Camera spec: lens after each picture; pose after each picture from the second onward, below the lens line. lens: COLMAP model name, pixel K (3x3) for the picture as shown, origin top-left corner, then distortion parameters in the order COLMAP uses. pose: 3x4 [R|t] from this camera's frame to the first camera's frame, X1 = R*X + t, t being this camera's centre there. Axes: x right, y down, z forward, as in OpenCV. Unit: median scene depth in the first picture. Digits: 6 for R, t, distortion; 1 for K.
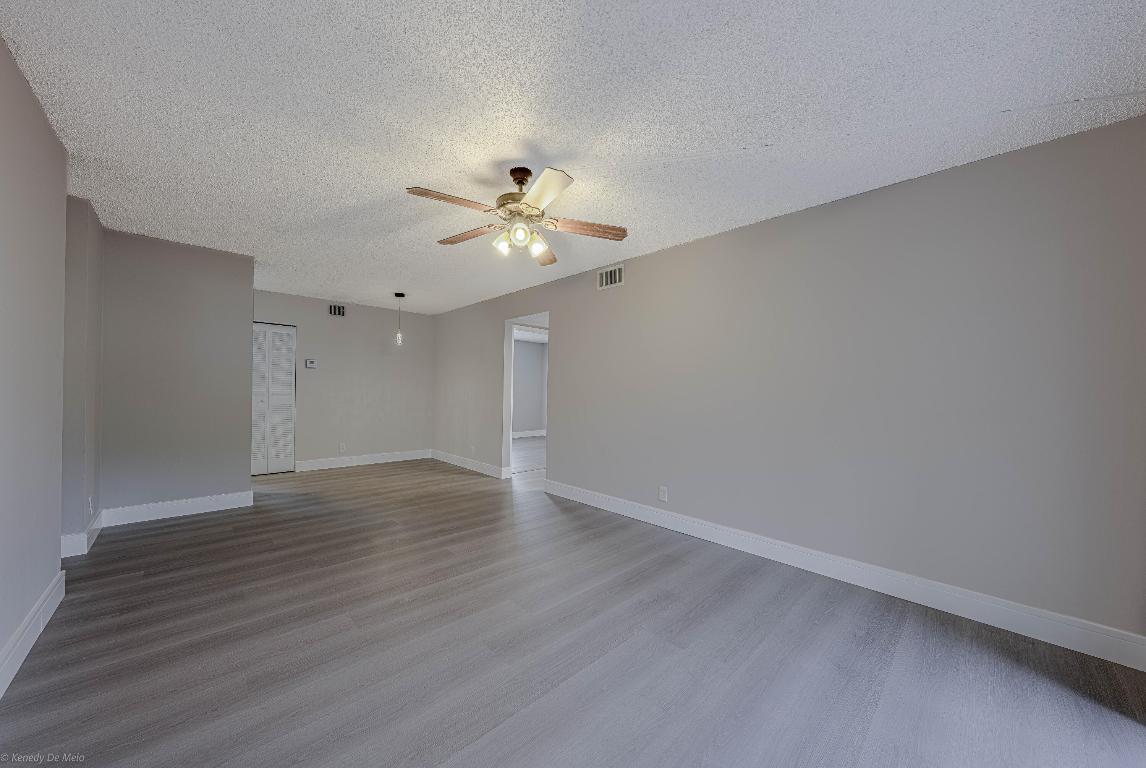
lens RADIAL K [[391.6, 0, 574.5], [0, 391.6, 380.7], [0, 0, 1]] dist [-0.000190, -0.000271]
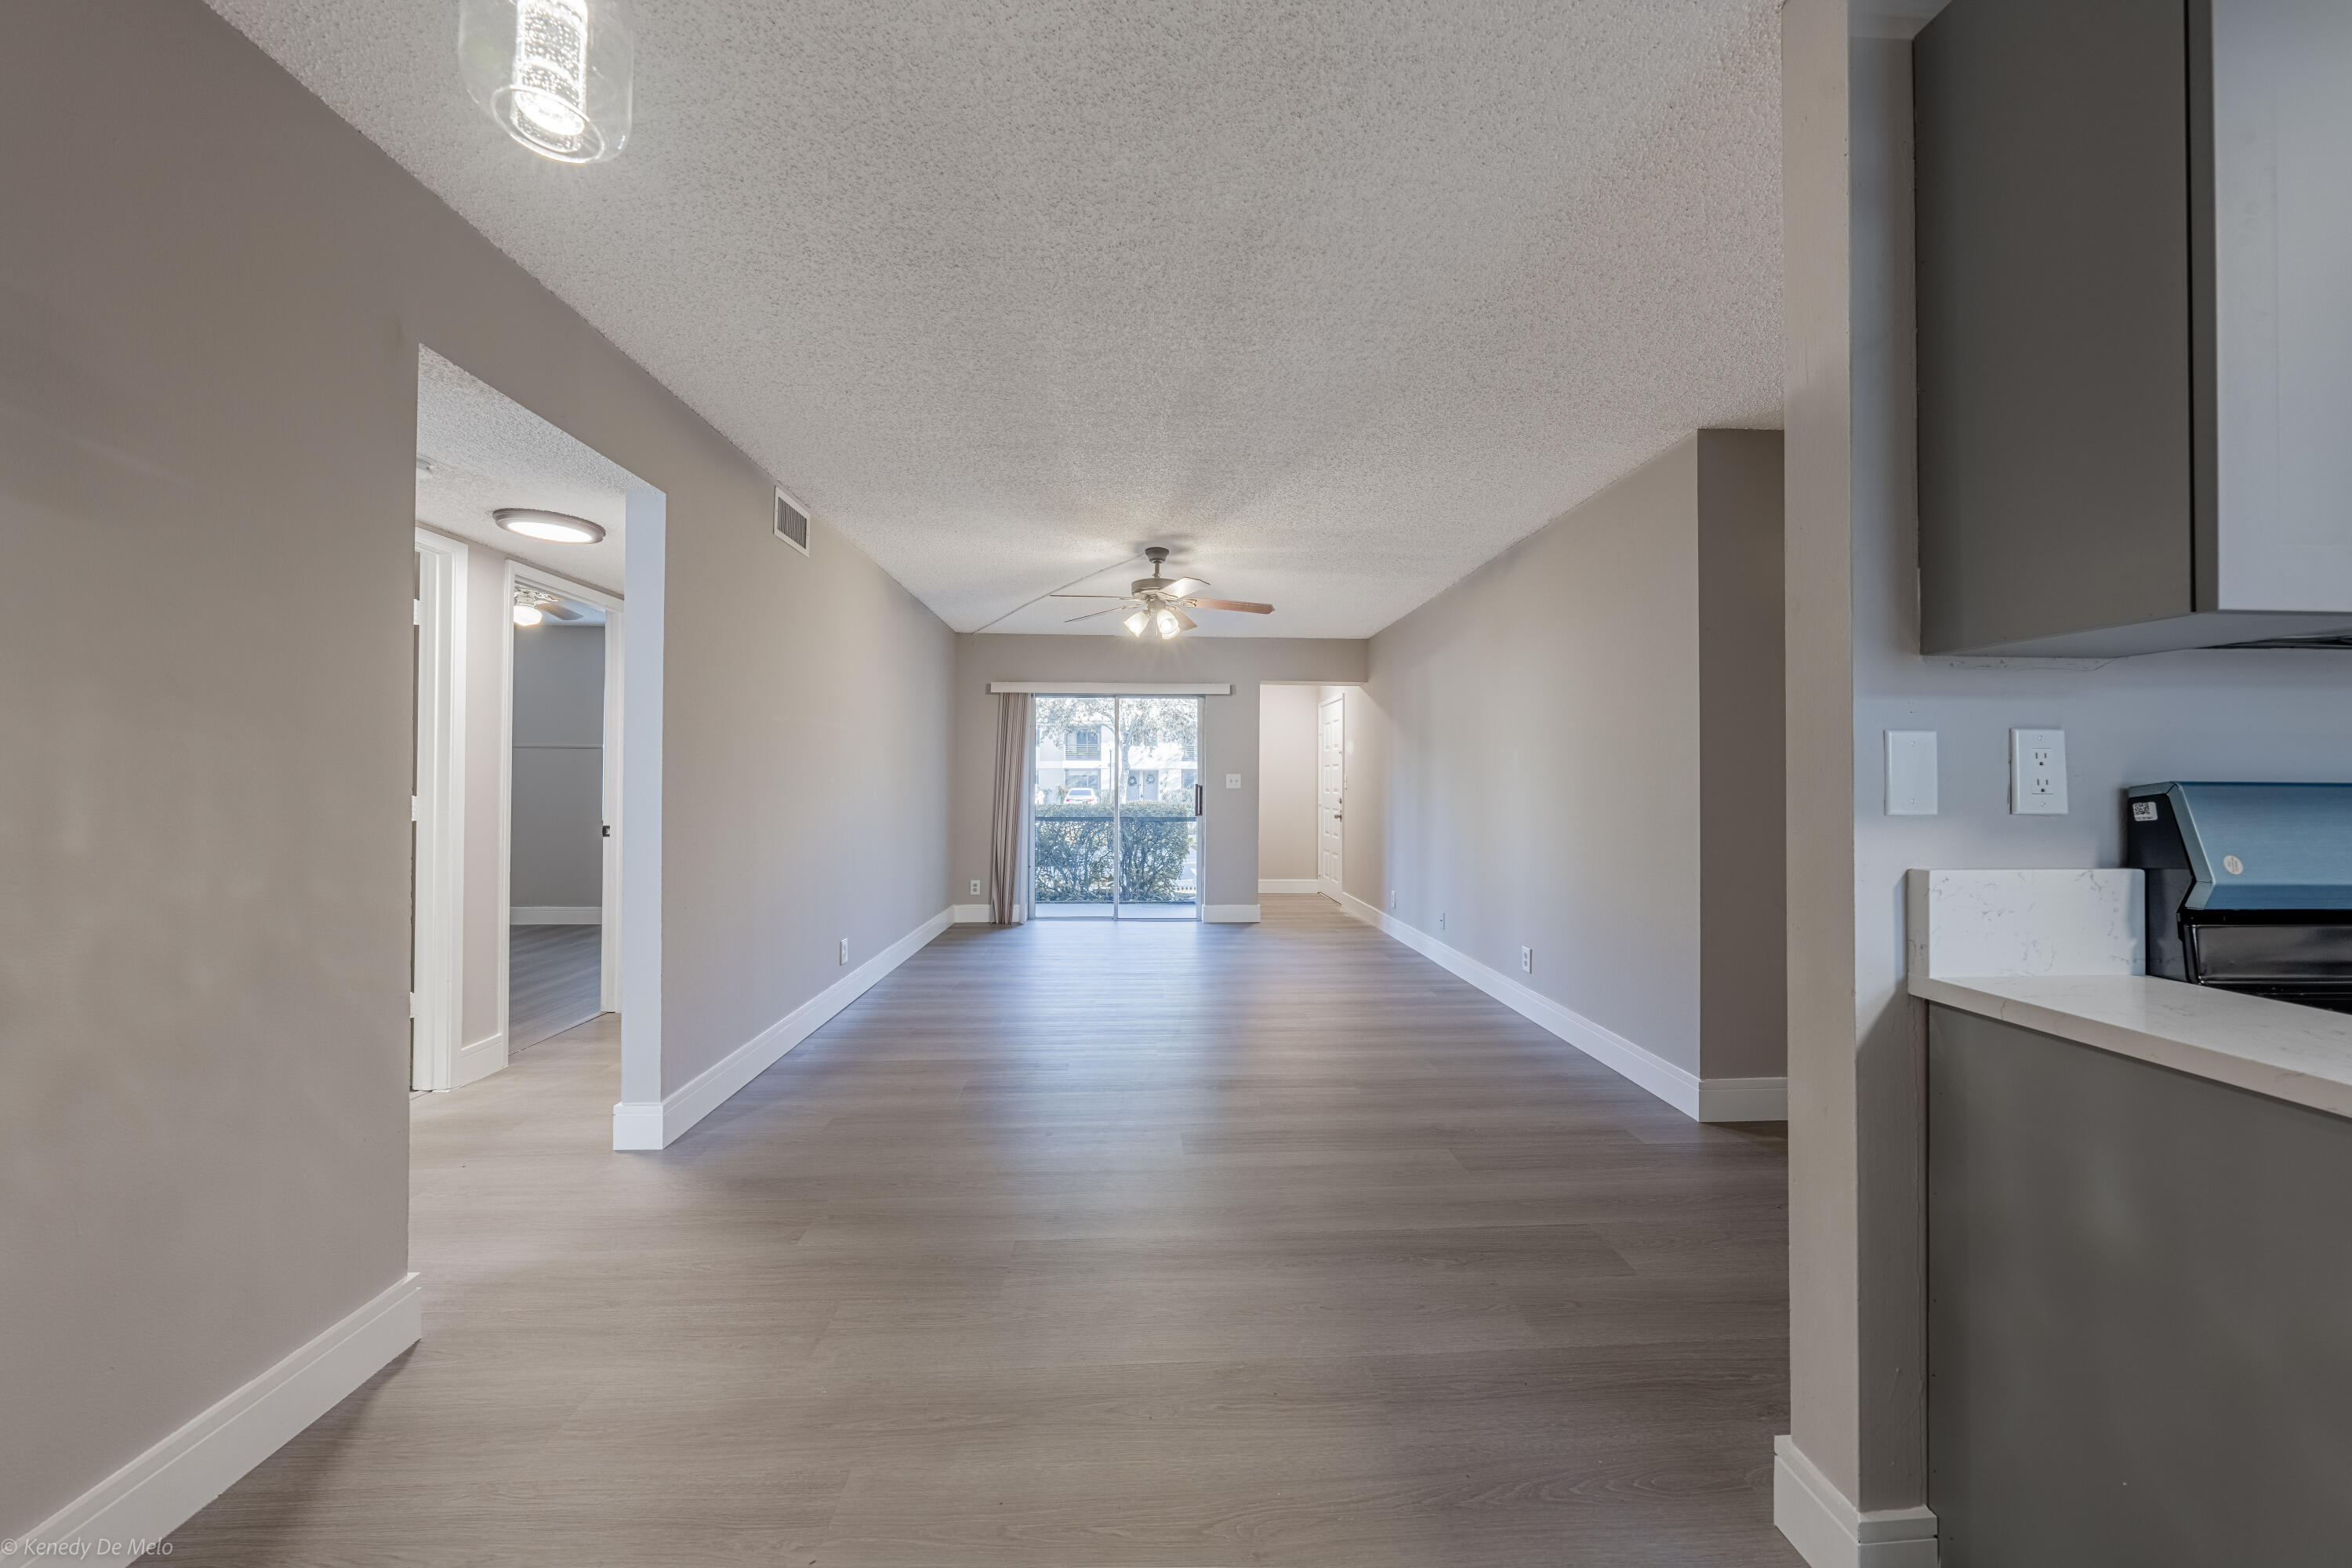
lens RADIAL K [[803.8, 0, 1179.2], [0, 803.8, 777.3], [0, 0, 1]] dist [-0.000190, -0.000271]
pose [[-0.752514, -0.023384, 0.658161, -1.004023], [-0.041399, 0.999073, -0.011837, 0.025779], [-0.657274, -0.036155, -0.752784, 1.672713]]
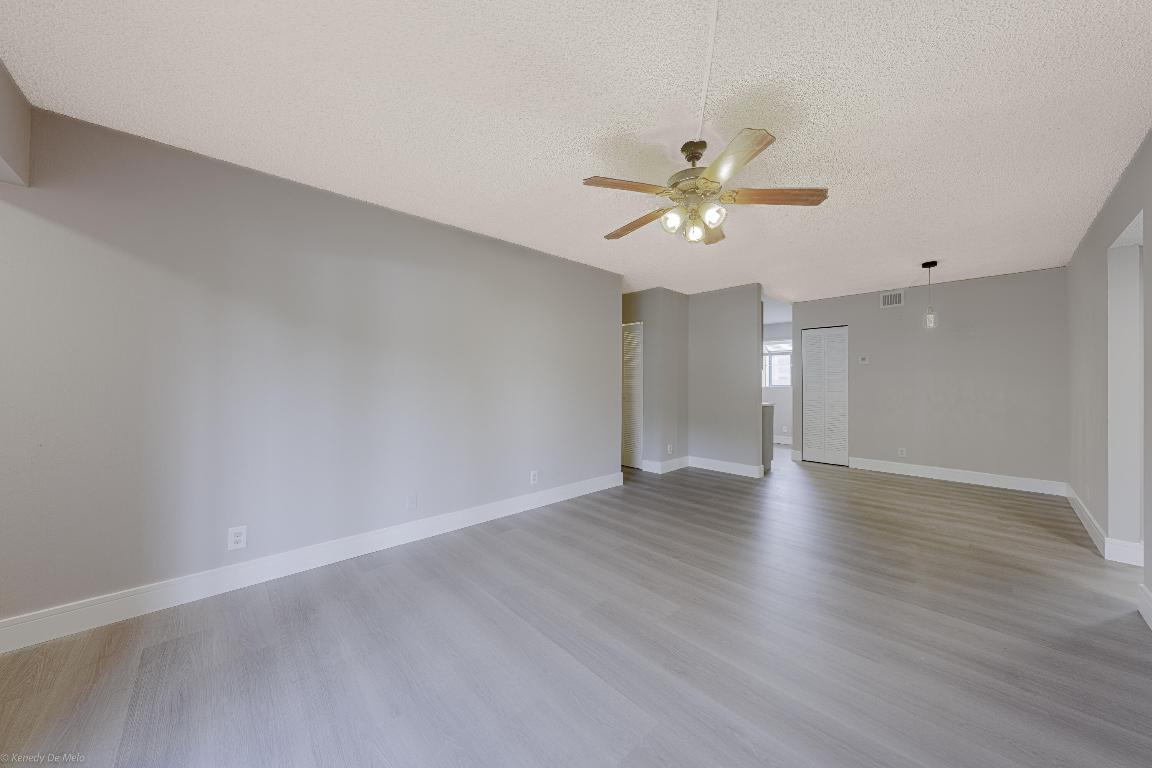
lens RADIAL K [[398.5, 0, 598.1], [0, 398.5, 378.4], [0, 0, 1]] dist [-0.001079, -0.000129]
pose [[0.012937, -0.029586, -0.999479, 0.539544], [0.020592, 0.999358, -0.029316, 0.026828], [0.999704, -0.020202, 0.013538, 0.547013]]
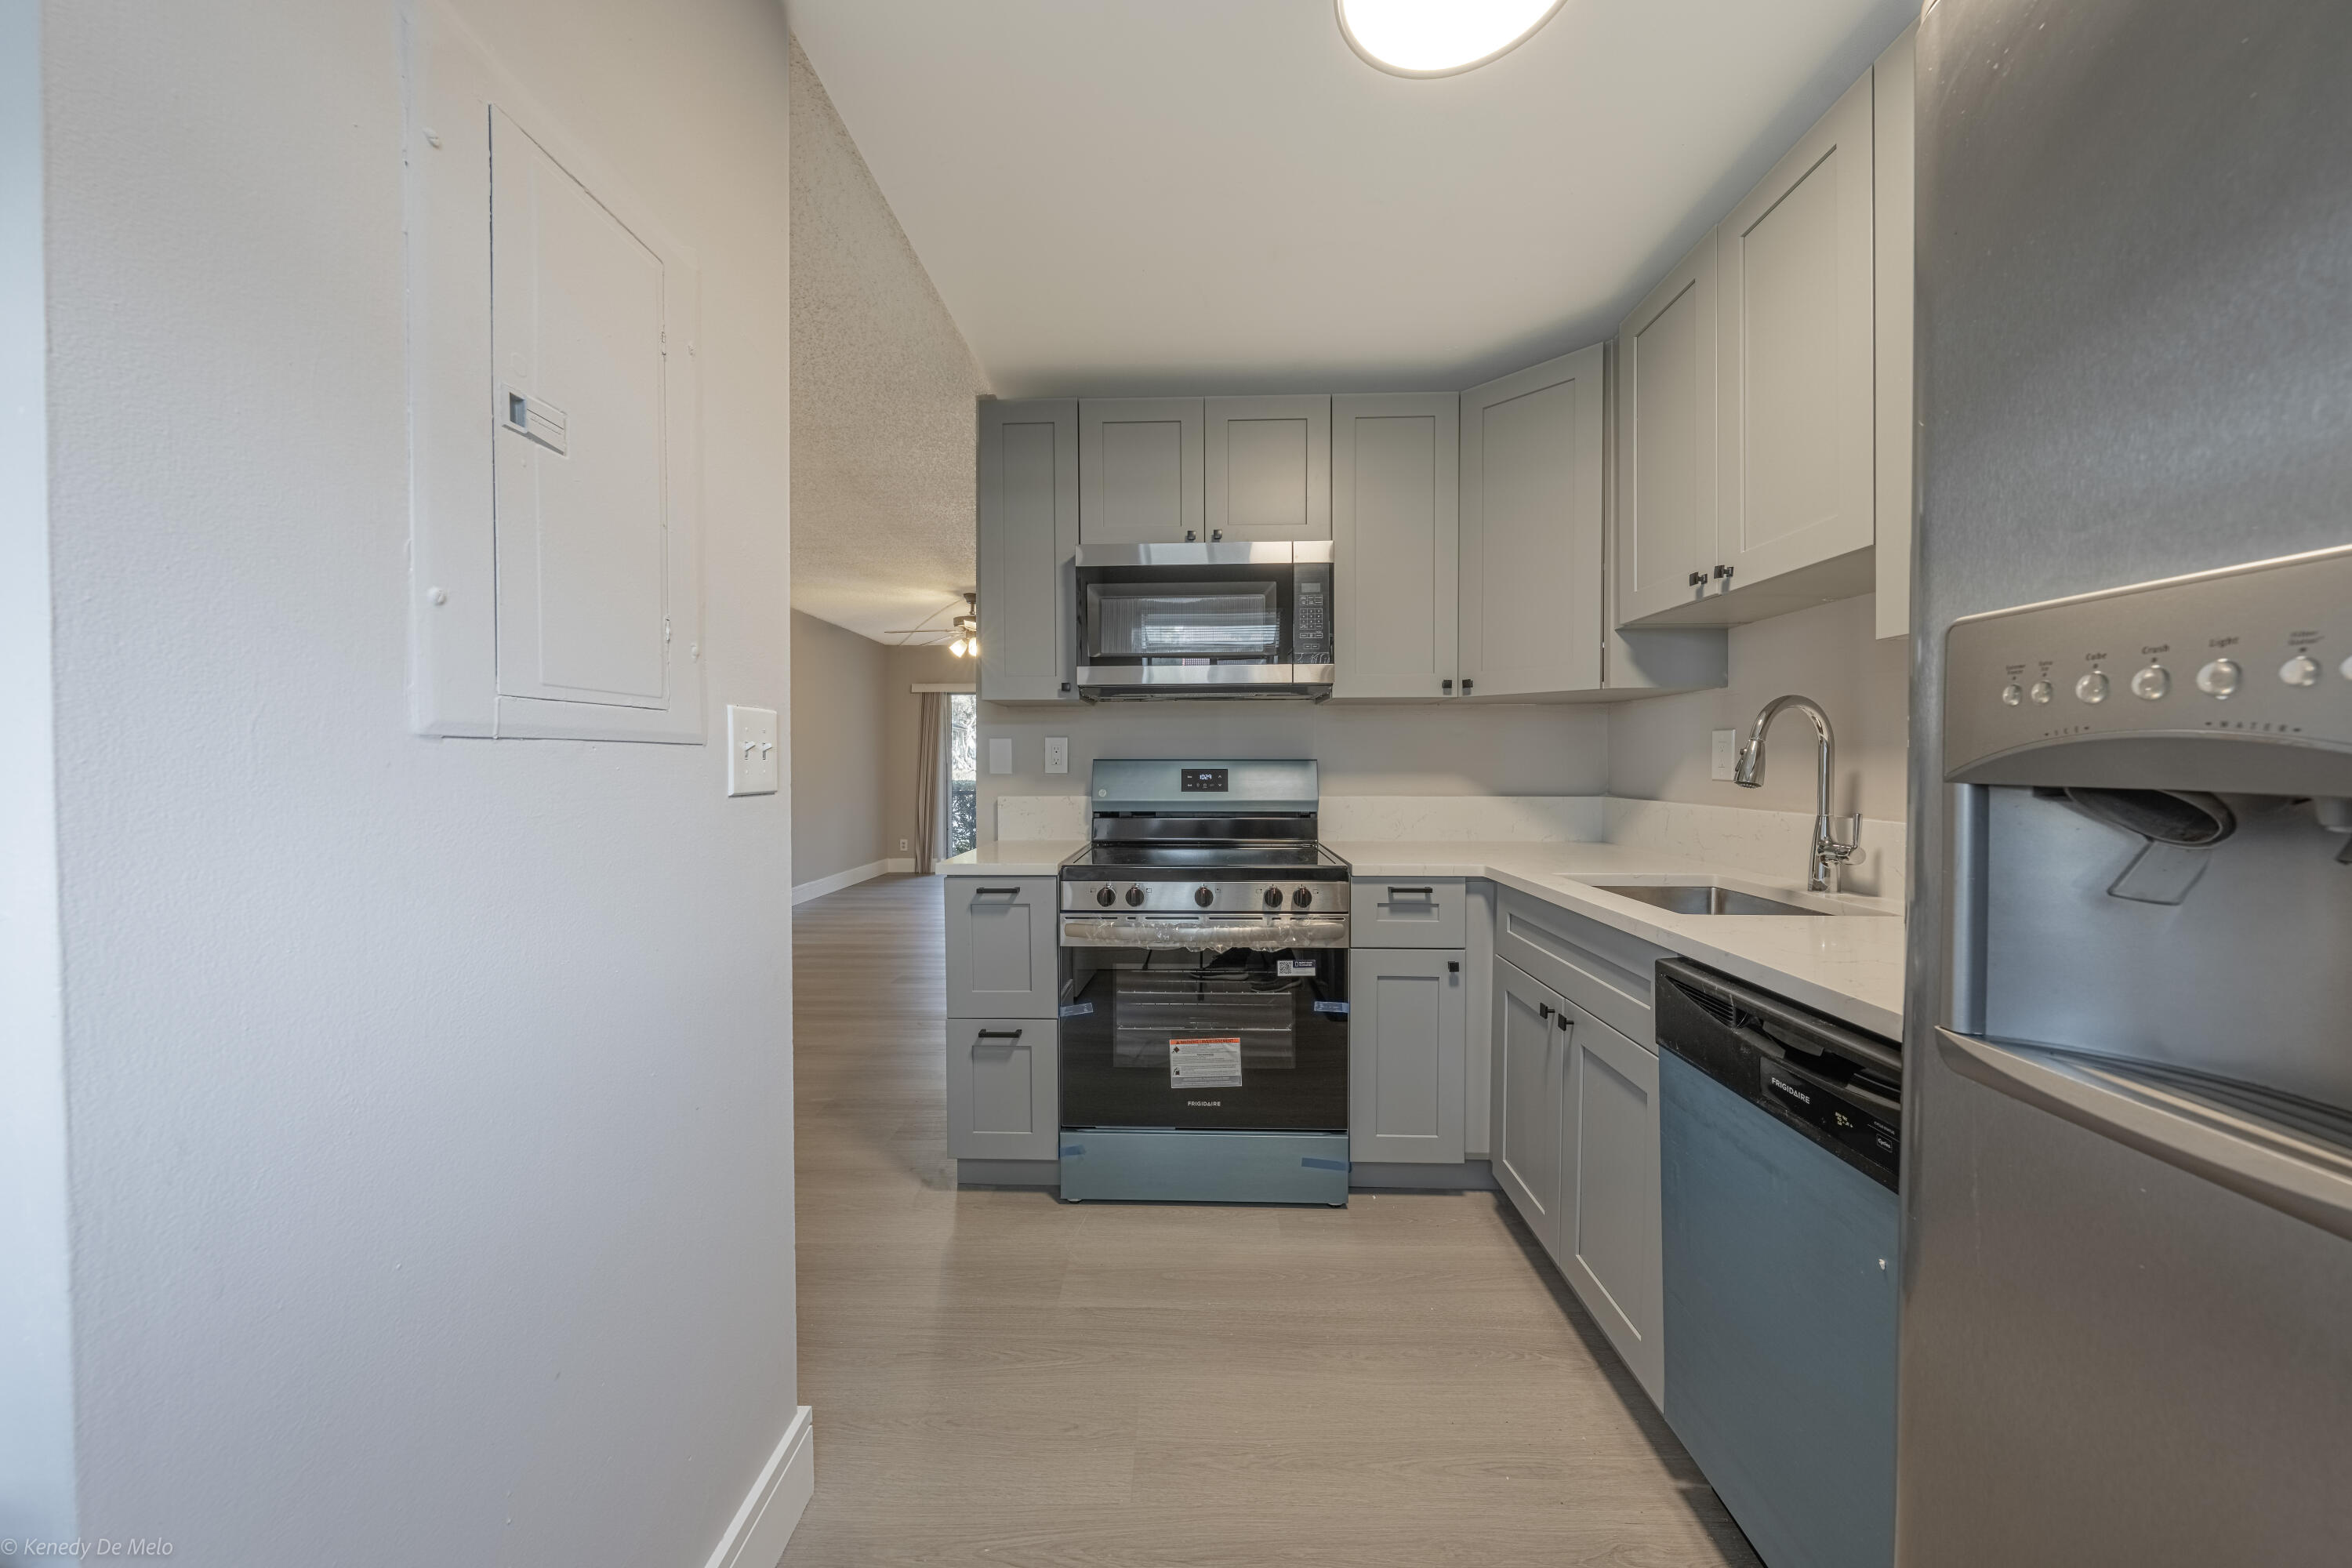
lens RADIAL K [[801.9, 0, 1170.9], [0, 801.9, 776.5], [0, 0, 1]] dist [0.001089, -0.003895]
pose [[-0.691563, -0.036326, 0.721403, -1.755344], [-0.035385, 0.999239, 0.016394, 0.007173], [-0.721449, -0.014190, -0.692322, 1.648219]]
